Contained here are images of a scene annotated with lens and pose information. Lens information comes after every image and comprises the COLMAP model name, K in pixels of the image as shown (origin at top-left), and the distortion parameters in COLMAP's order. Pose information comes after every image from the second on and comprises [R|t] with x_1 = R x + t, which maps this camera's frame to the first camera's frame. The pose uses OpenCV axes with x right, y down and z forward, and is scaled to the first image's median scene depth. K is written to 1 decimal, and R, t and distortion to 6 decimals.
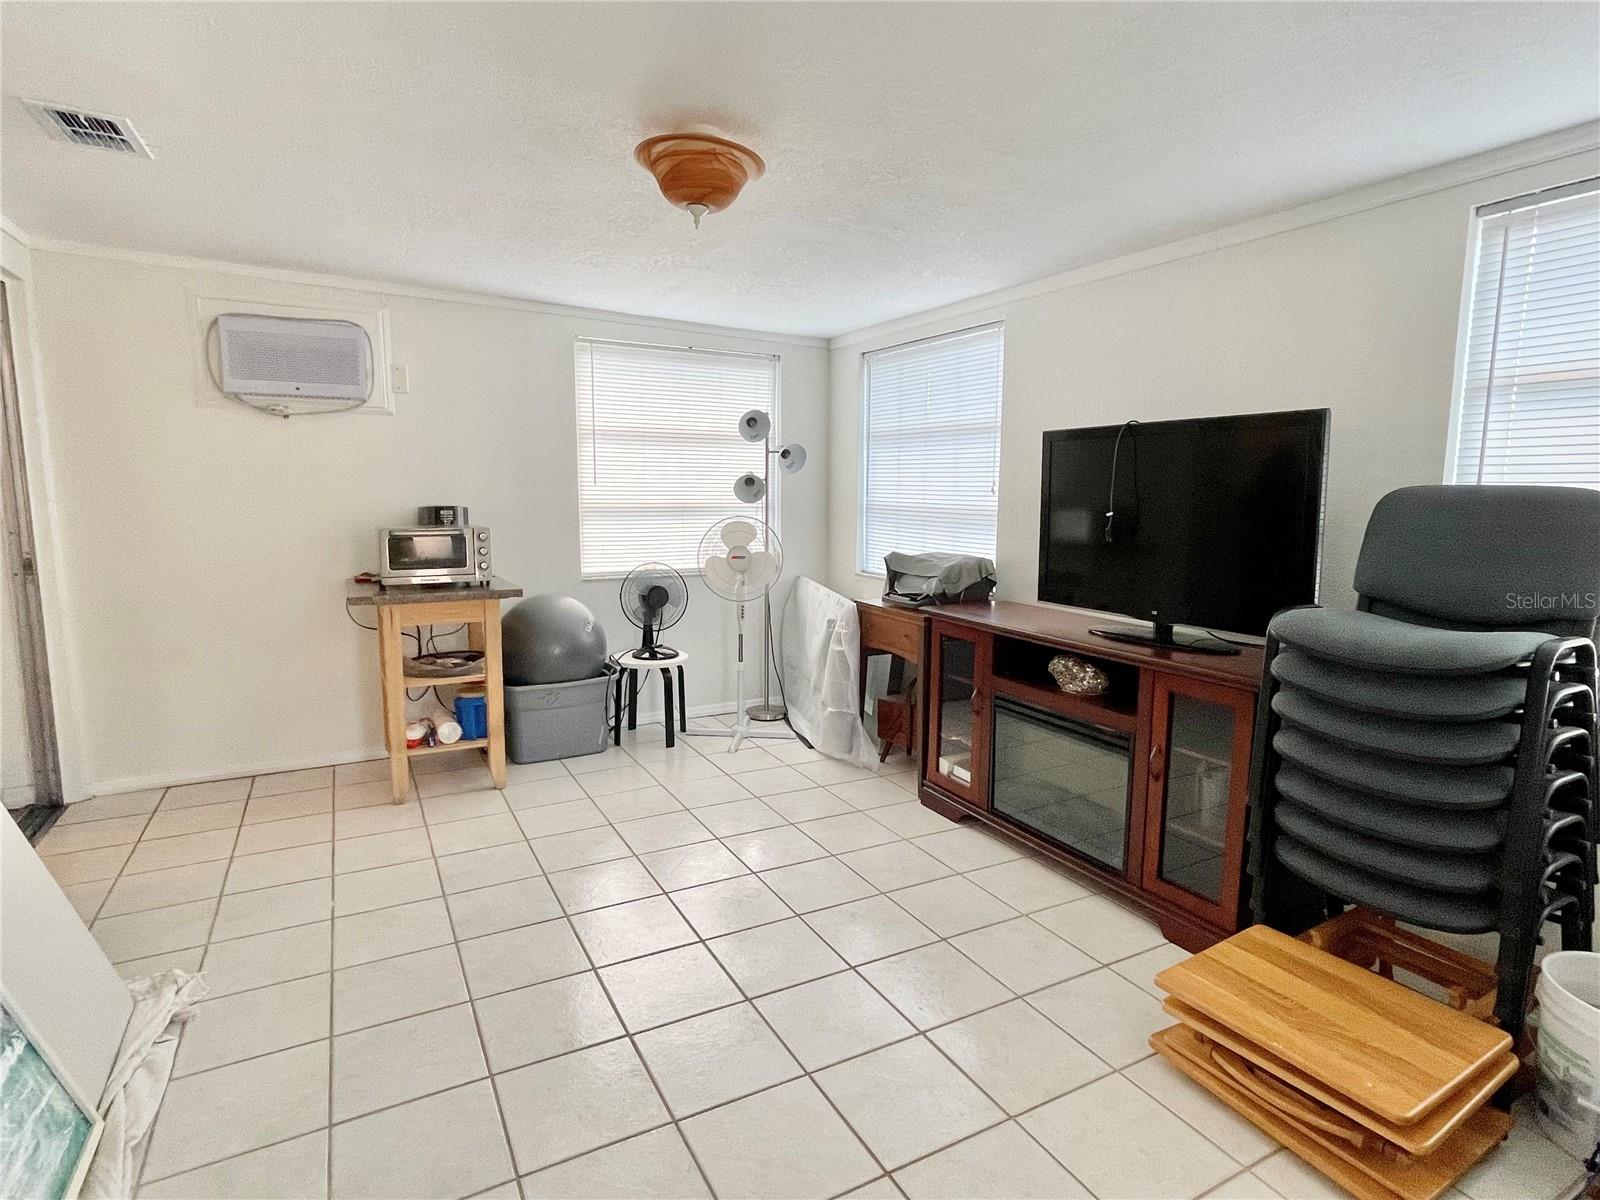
lens RADIAL K [[838.7, 0, 798.5], [0, 838.7, 602.3], [0, 0, 1]] dist [-0.002531, 0.001348]
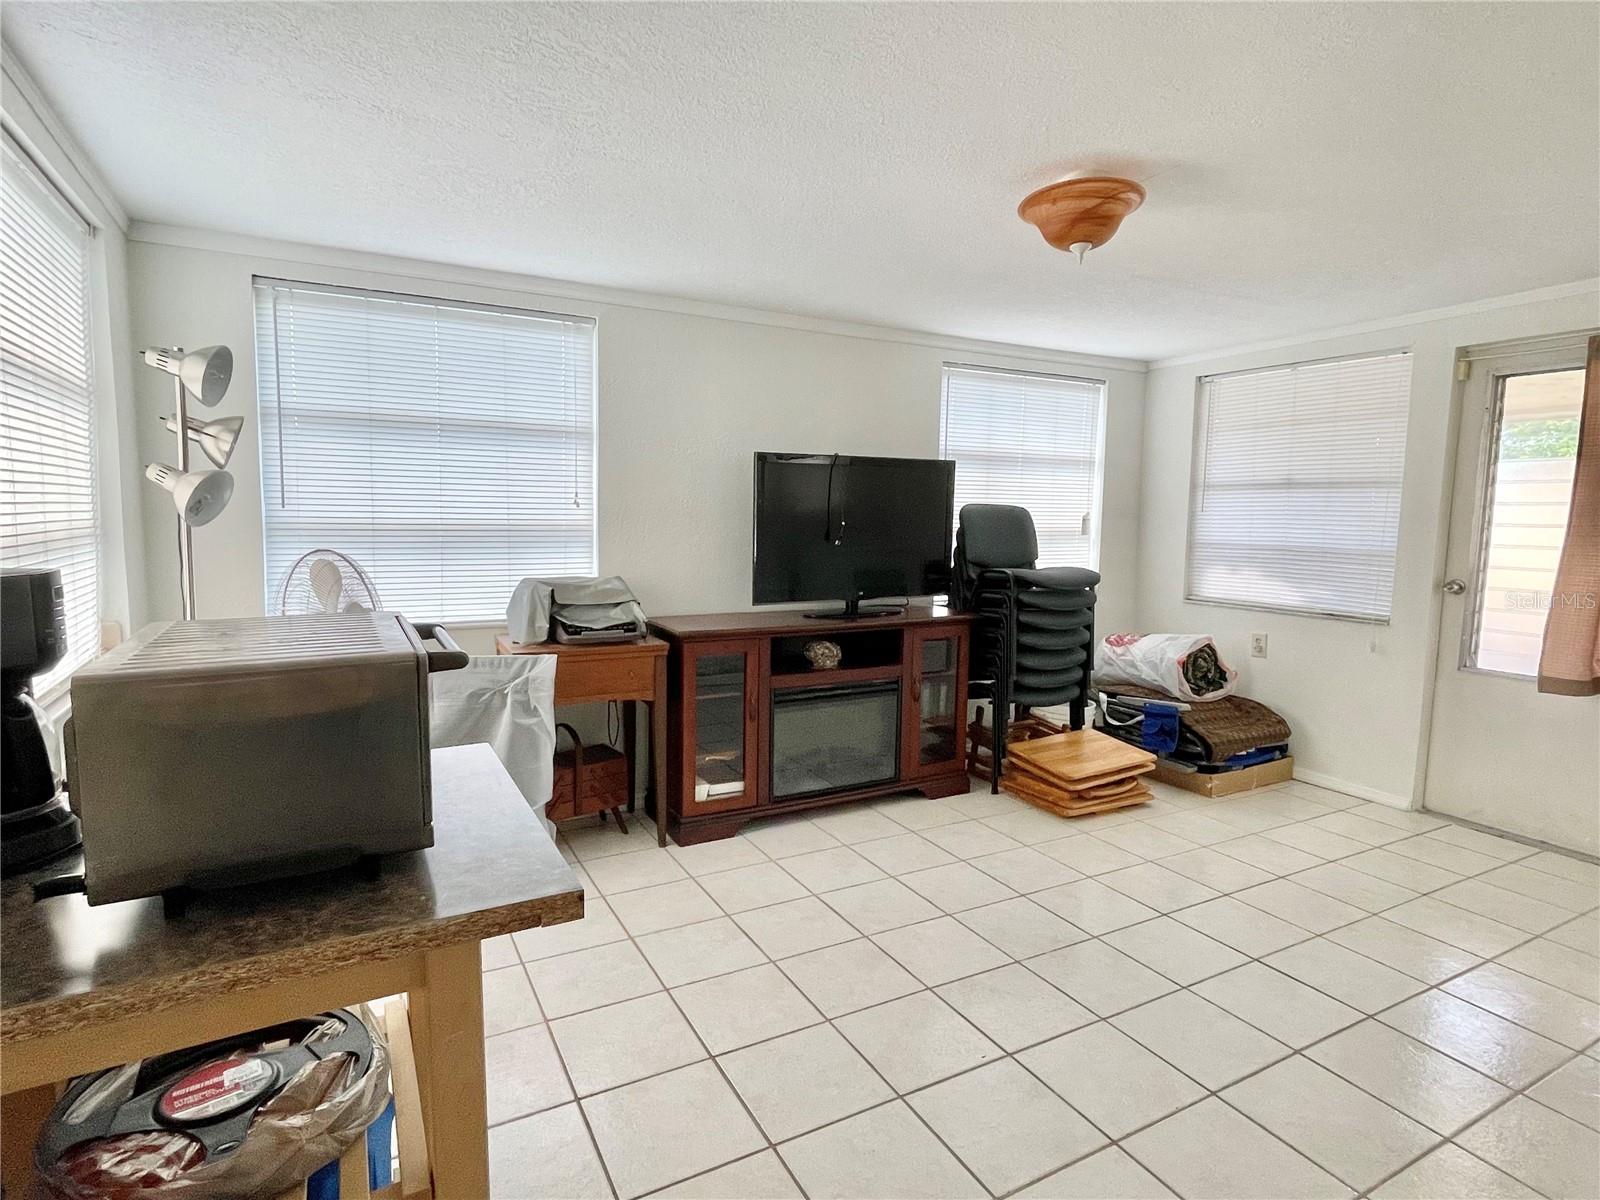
lens RADIAL K [[838.7, 0, 795.9], [0, 838.7, 592.1], [0, 0, 1]] dist [-0.002531, 0.001348]
pose [[-0.014839, -0.108000, 0.994040, -0.860550], [0.122939, 0.986409, 0.109006, -0.137678], [-0.992303, 0.123824, -0.001360, 0.996487]]
